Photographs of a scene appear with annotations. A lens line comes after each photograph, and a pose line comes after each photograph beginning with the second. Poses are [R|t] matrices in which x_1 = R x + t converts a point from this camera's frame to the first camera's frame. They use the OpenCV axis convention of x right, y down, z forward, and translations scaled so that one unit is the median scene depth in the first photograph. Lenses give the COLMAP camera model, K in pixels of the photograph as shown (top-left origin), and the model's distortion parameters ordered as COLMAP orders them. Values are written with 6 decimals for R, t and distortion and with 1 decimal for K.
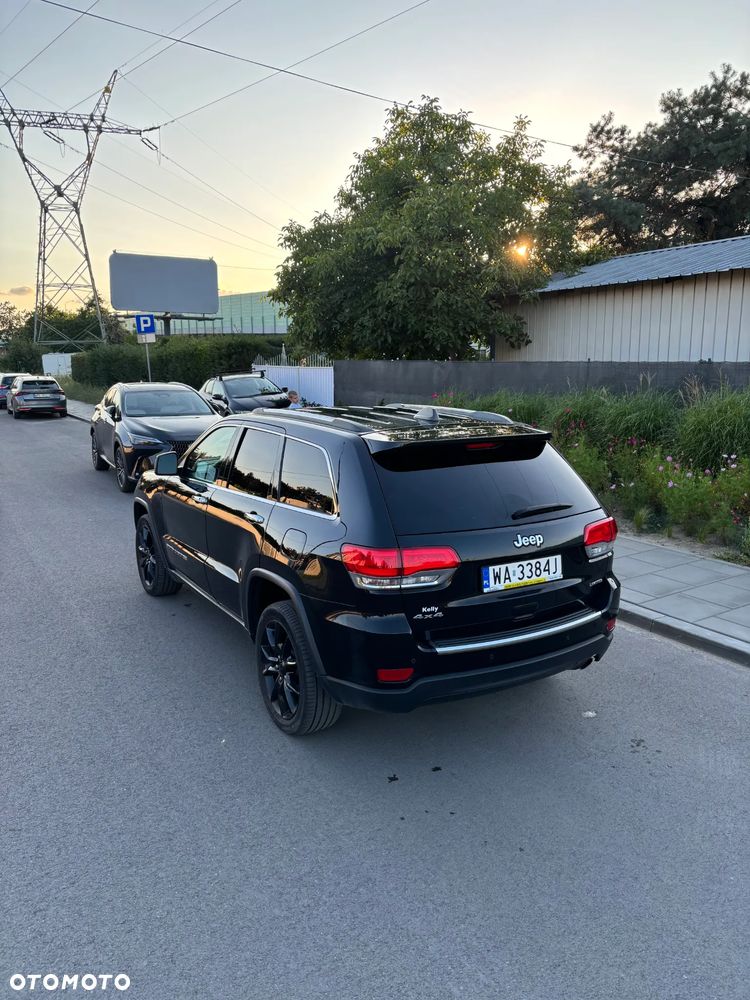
lens RADIAL K [[762.0, 0, 371.2], [0, 762.0, 502.6], [0, 0, 1]] dist [0.036344, -0.032642]
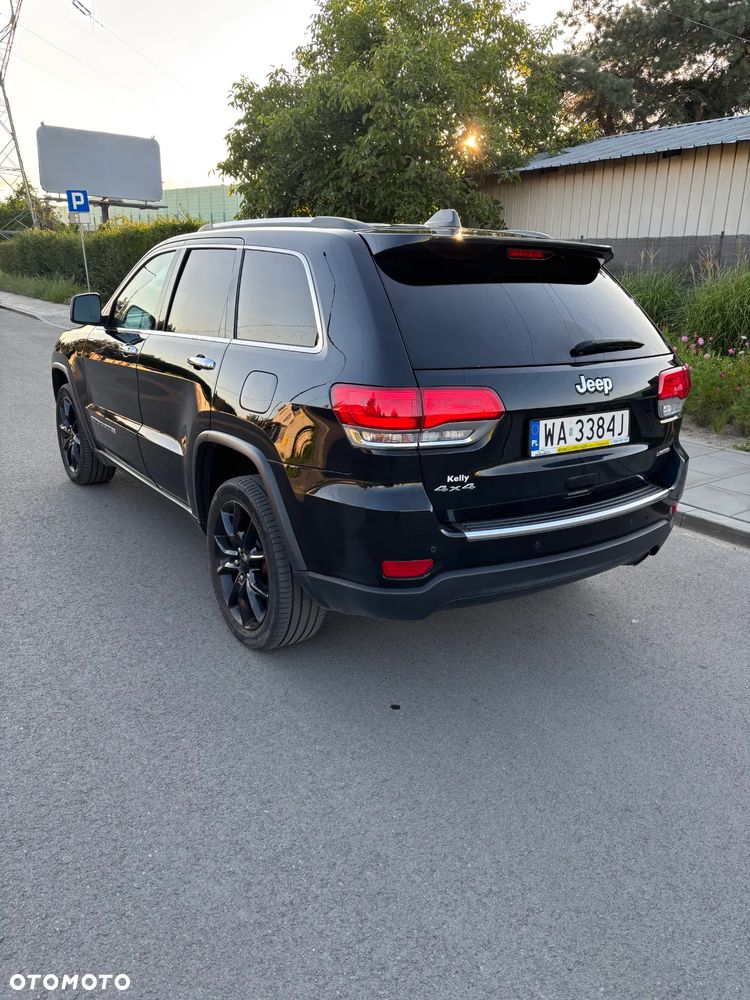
lens RADIAL K [[776.3, 0, 393.4], [0, 776.3, 510.6], [0, 0, 1]] dist [0.047408, -0.057310]
pose [[0.996355, 0.007144, 0.085000, -0.031013], [-0.017780, 0.991992, 0.125044, 0.058583], [-0.083426, -0.126099, 0.988503, 0.211270]]
